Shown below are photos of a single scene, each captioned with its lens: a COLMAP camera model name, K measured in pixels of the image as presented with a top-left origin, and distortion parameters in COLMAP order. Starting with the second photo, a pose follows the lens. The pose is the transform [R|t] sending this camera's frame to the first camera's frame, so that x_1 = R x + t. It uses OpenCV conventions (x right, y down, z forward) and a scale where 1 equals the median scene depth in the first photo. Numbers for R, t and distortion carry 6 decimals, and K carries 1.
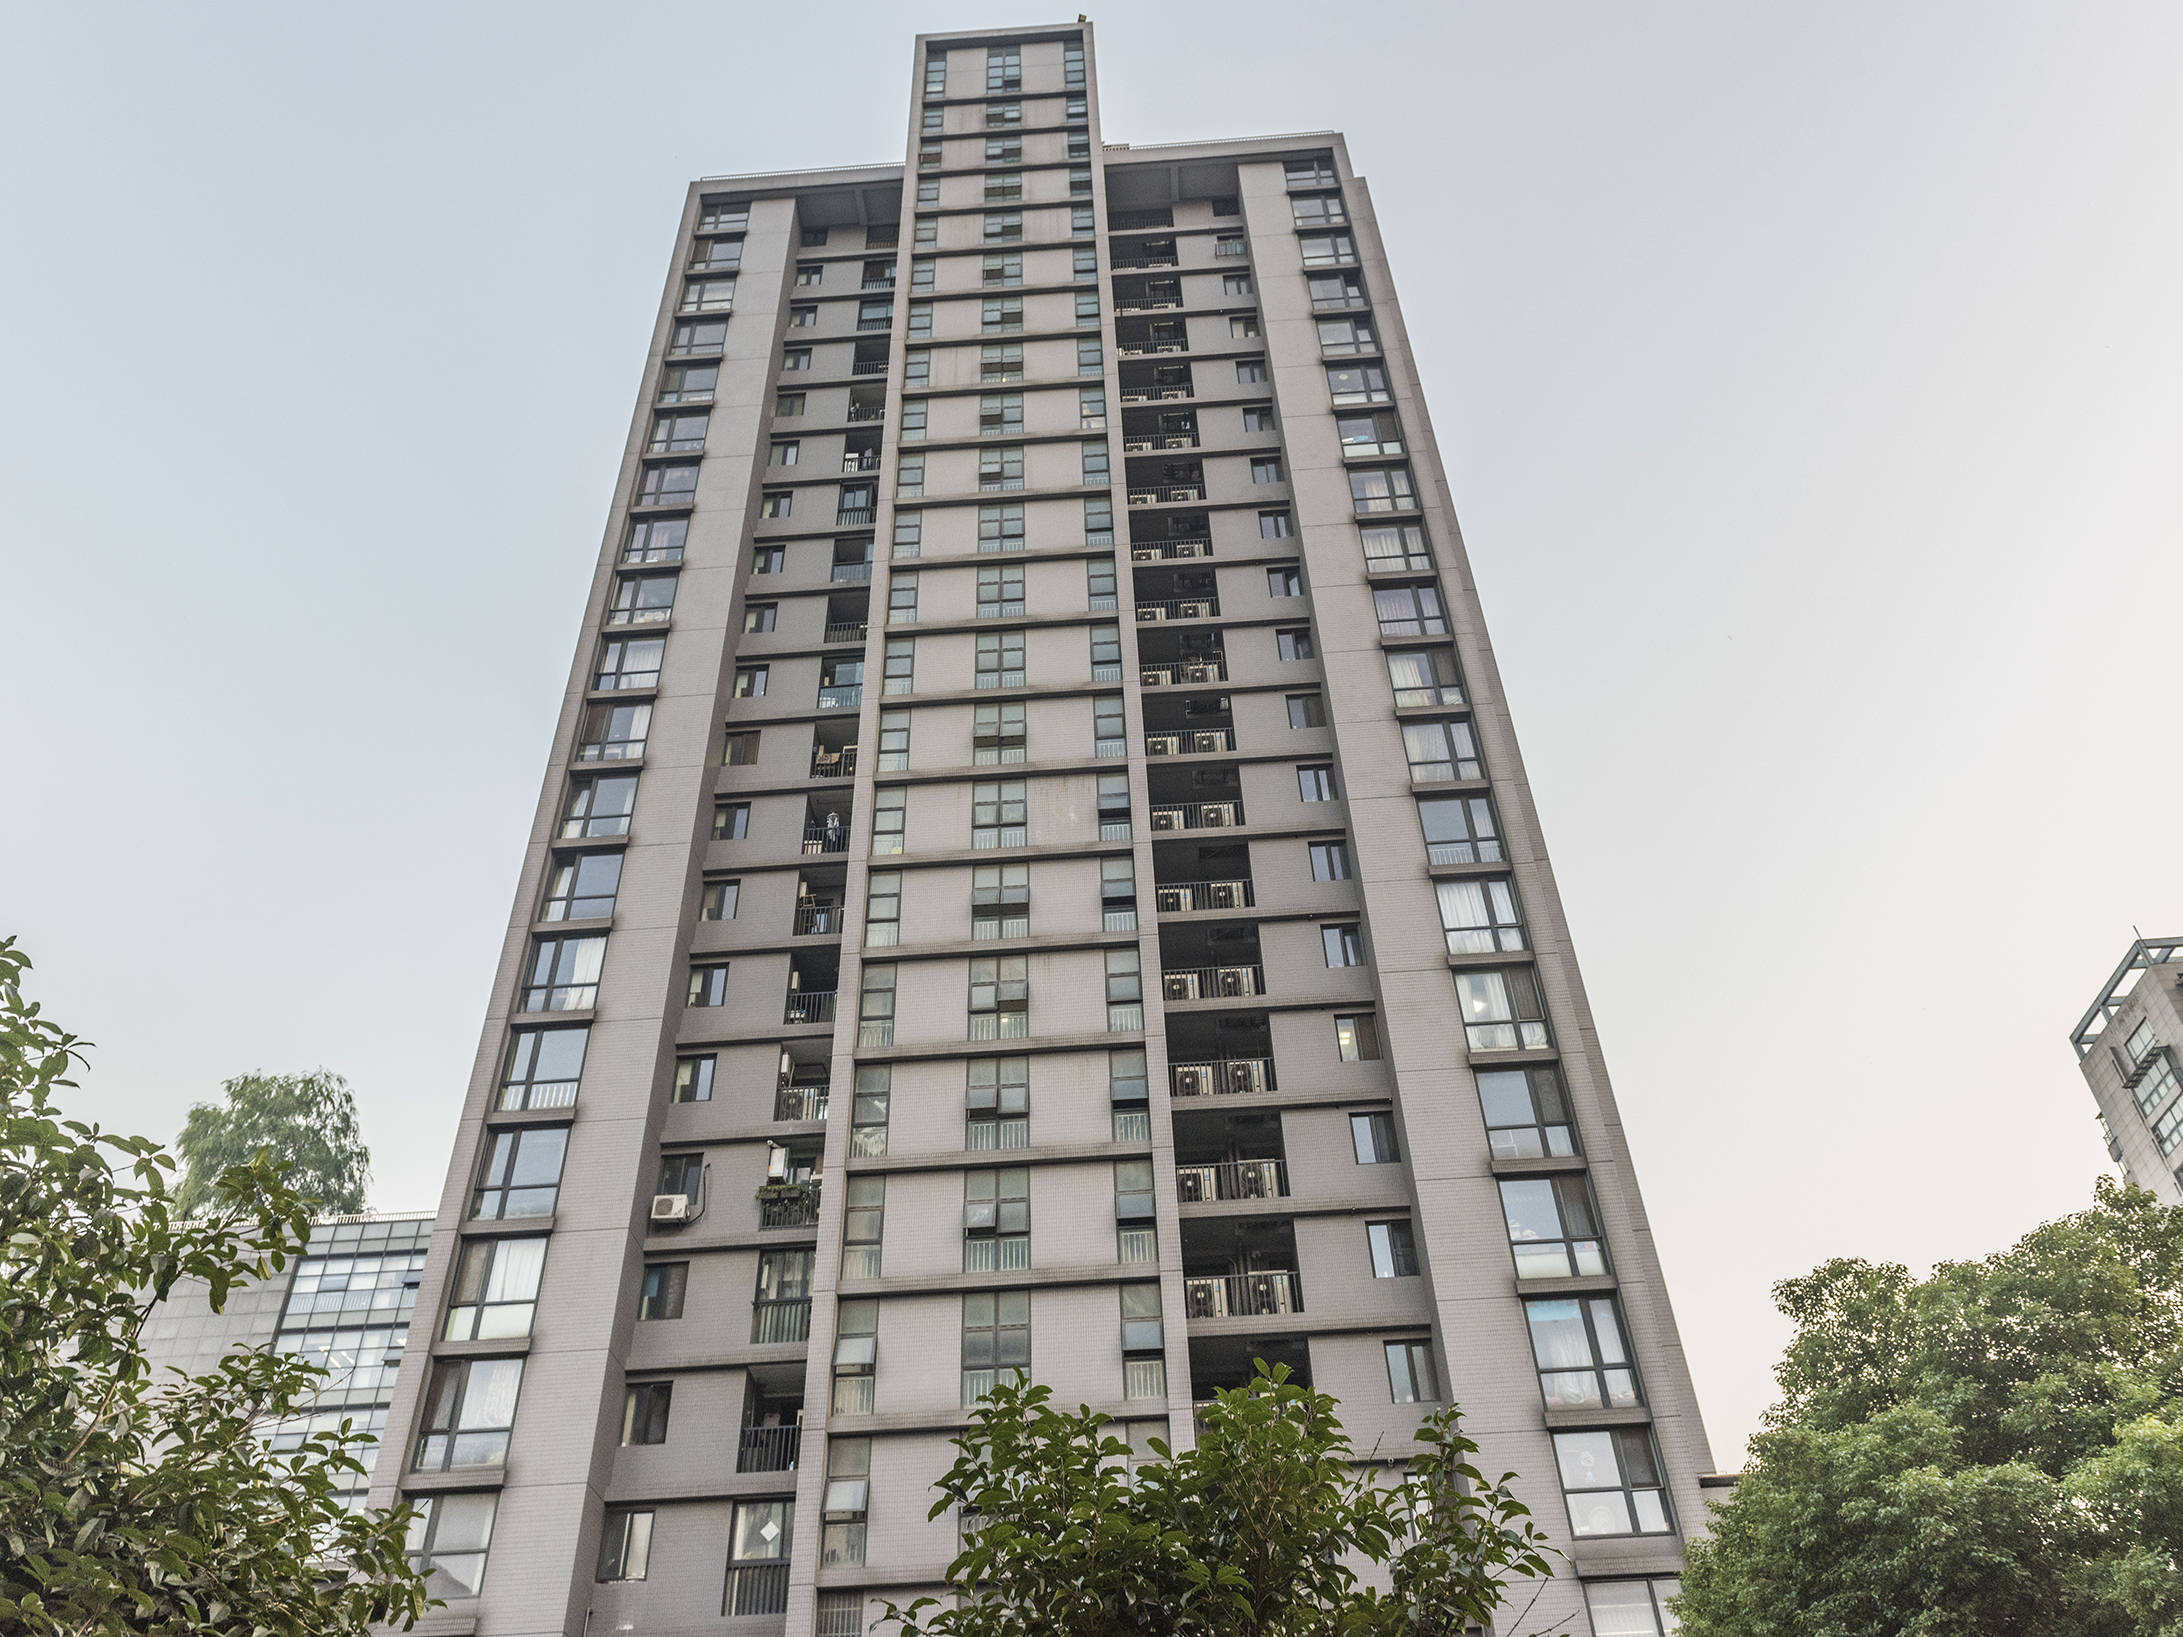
lens RADIAL K [[1663.7, 0, 1091.5], [0, 1663.7, 818.5], [0, 0, 1]] dist [0.007158, 0.005685]
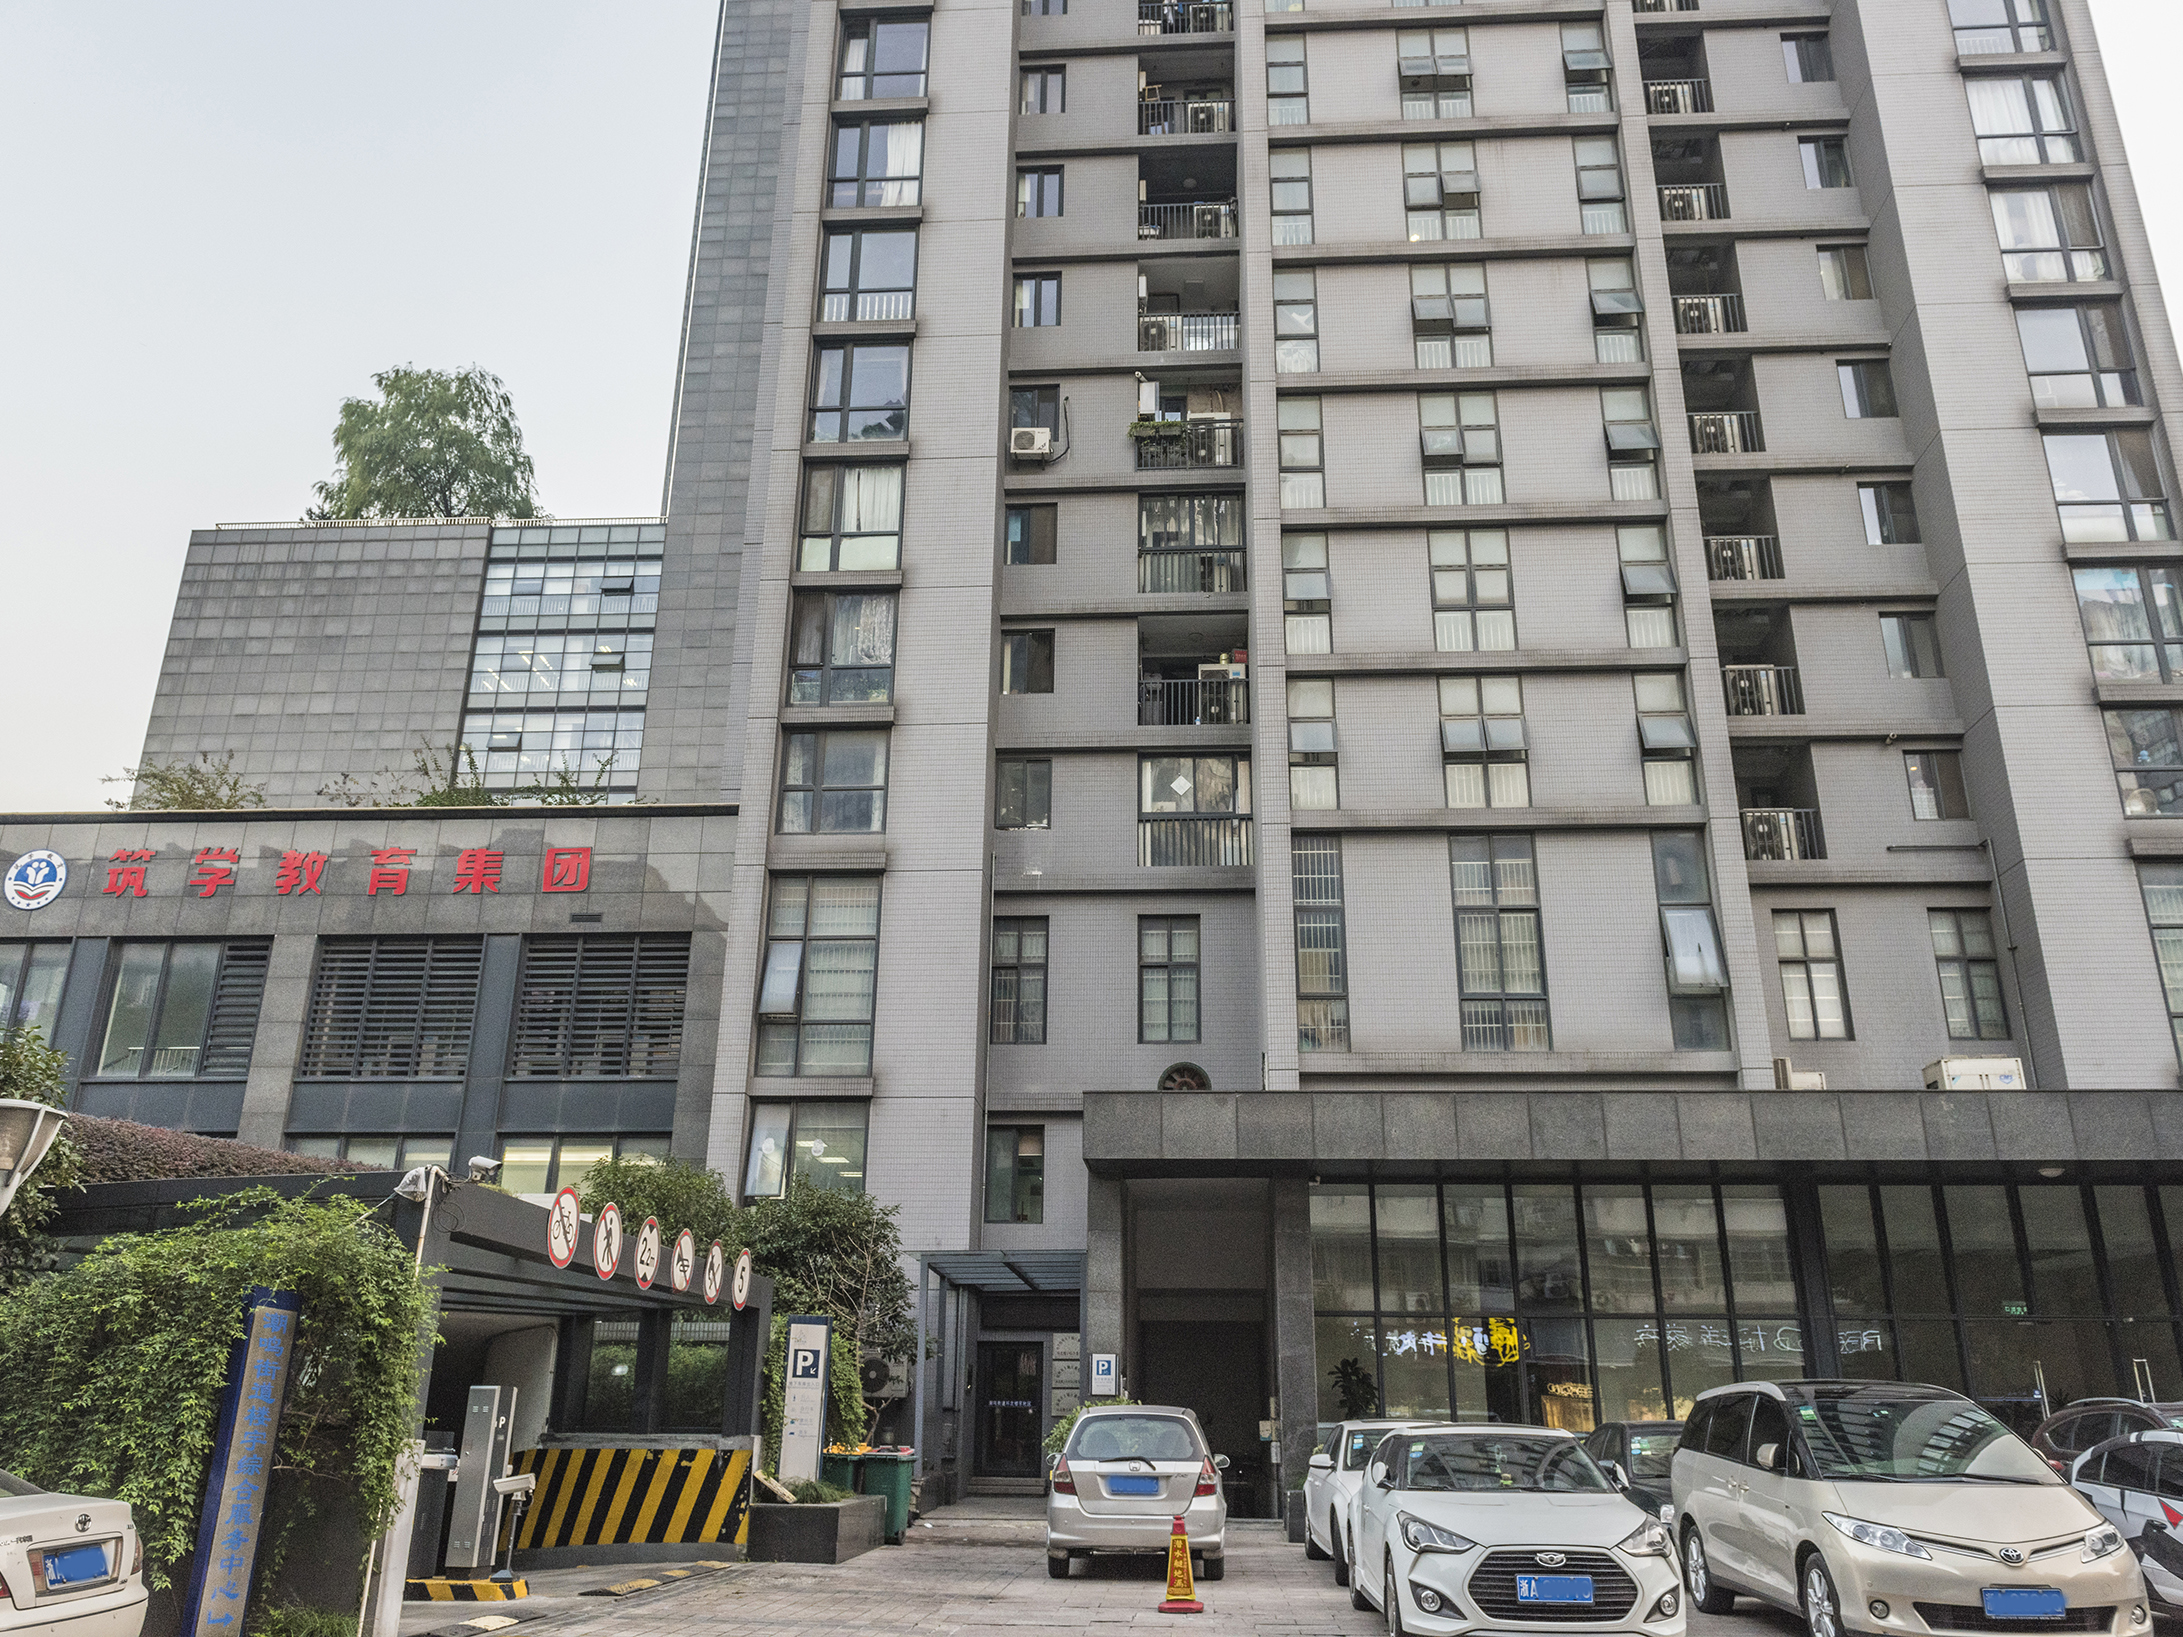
lens RADIAL K [[1663.7, 0, 1091.5], [0, 1663.7, 818.5], [0, 0, 1]] dist [0.007158, 0.005685]
pose [[0.999141, 0.038674, -0.014904, -0.194471], [-0.031293, 0.939700, 0.340564, 0.118615], [0.027176, -0.339805, 0.940103, 0.124080]]
